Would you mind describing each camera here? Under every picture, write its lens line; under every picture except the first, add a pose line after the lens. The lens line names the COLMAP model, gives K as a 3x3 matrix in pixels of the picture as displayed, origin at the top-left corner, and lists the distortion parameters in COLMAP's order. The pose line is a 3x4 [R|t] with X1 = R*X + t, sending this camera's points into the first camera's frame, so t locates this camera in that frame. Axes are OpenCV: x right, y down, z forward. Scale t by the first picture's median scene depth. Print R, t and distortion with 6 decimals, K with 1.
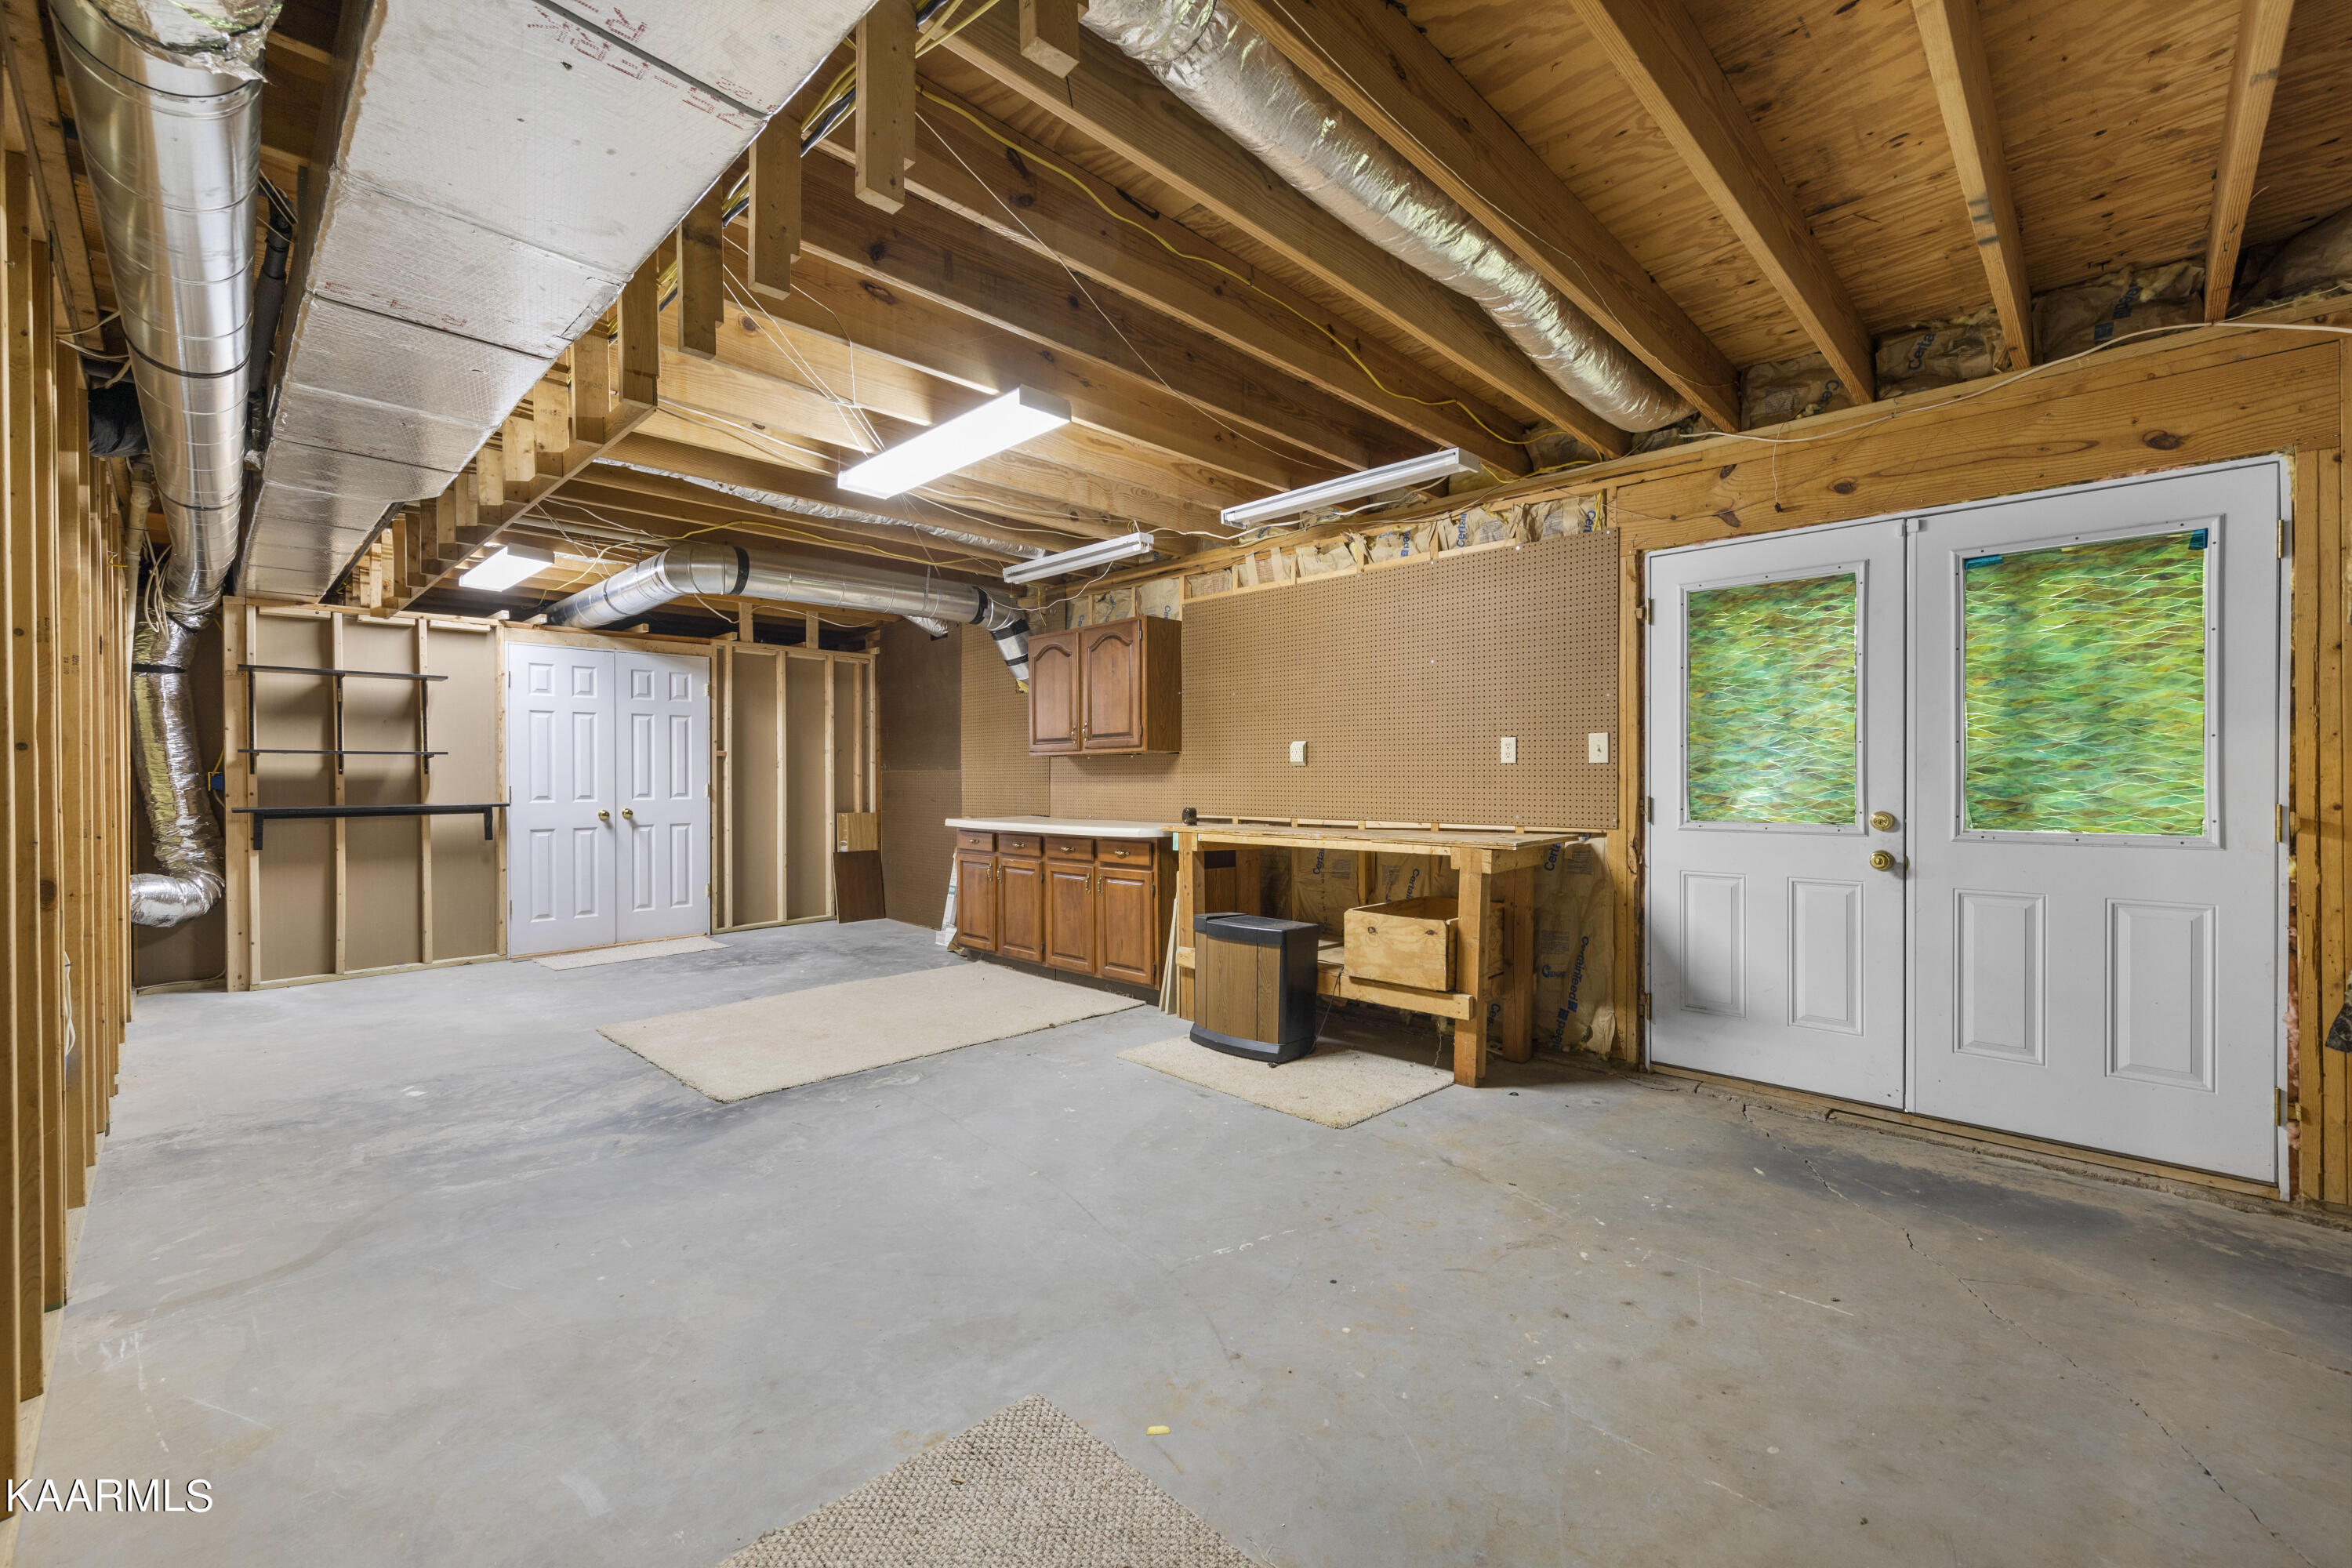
lens RADIAL K [[969.6, 0, 1176.0], [0, 969.6, 784.0], [0, 0, 1]] dist [-0.000201, -0.000149]
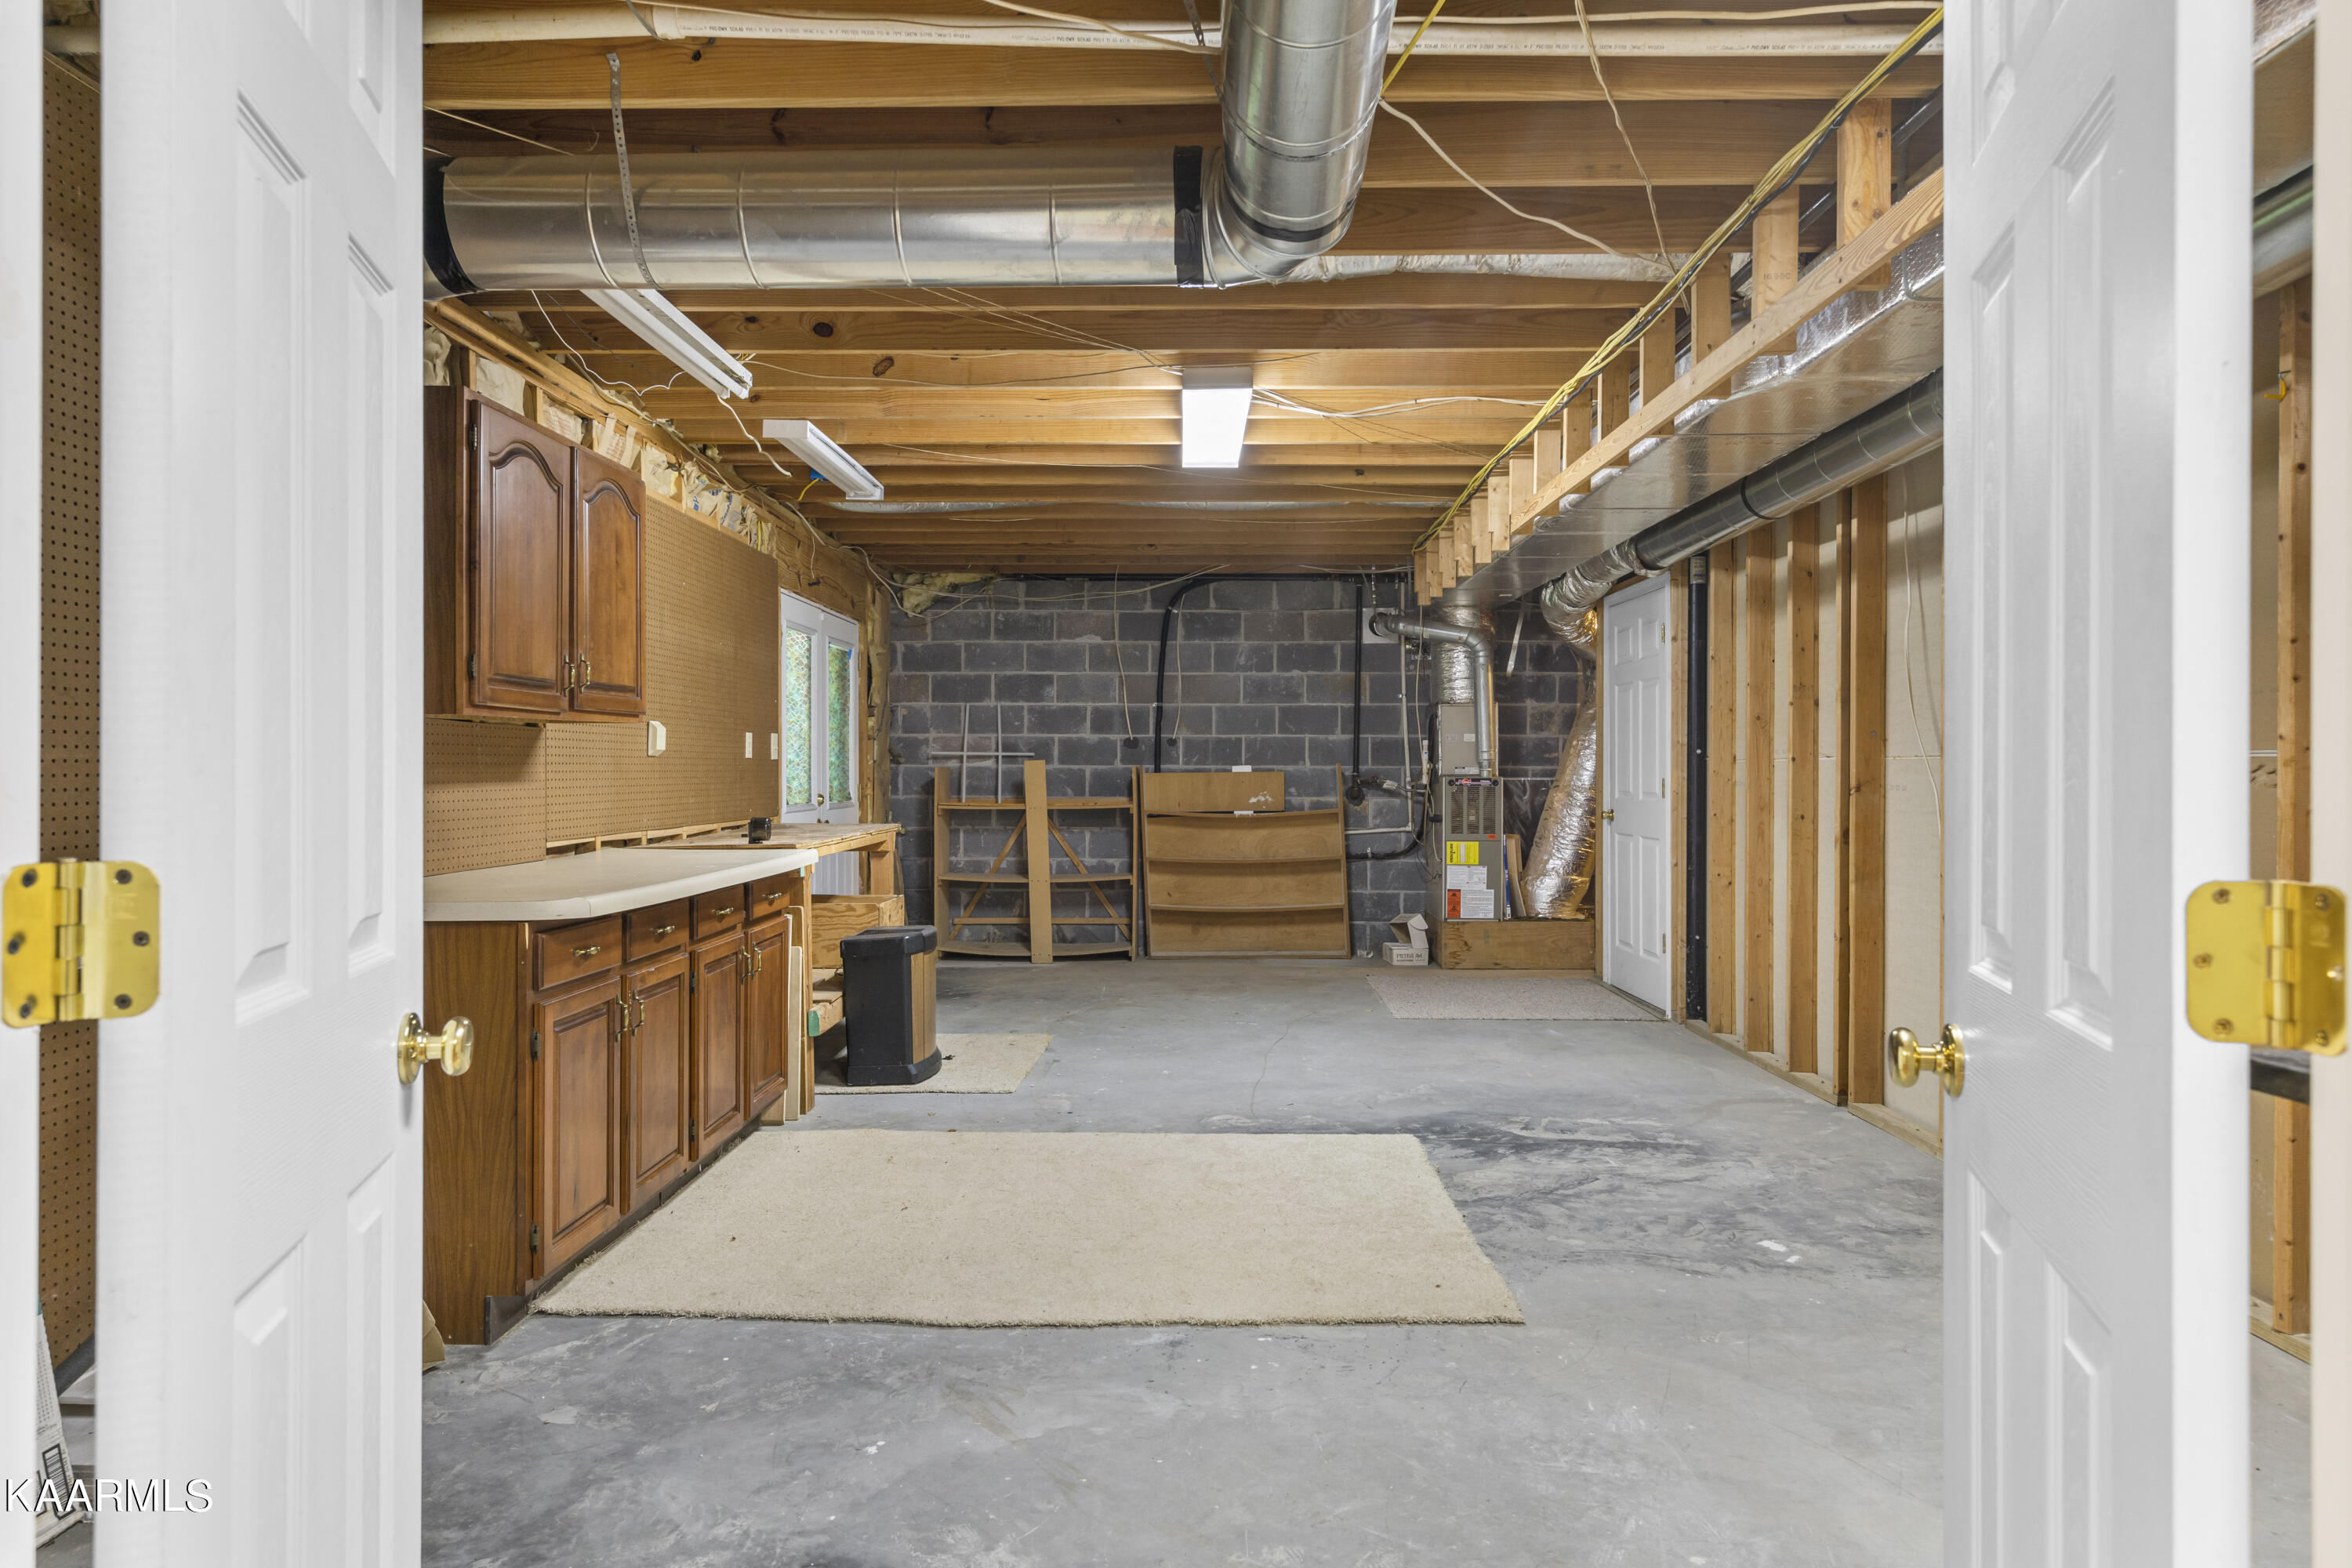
lens RADIAL K [[1428.6, 0, 1176.0], [0, 1428.6, 784.0], [0, 0, 1]] dist [0.000313, 0.000180]
pose [[-0.688098, -0.001972, 0.725615, -1.244161], [0.007223, 0.999928, 0.009566, -0.010318], [-0.725582, 0.011824, -0.688034, 2.018109]]
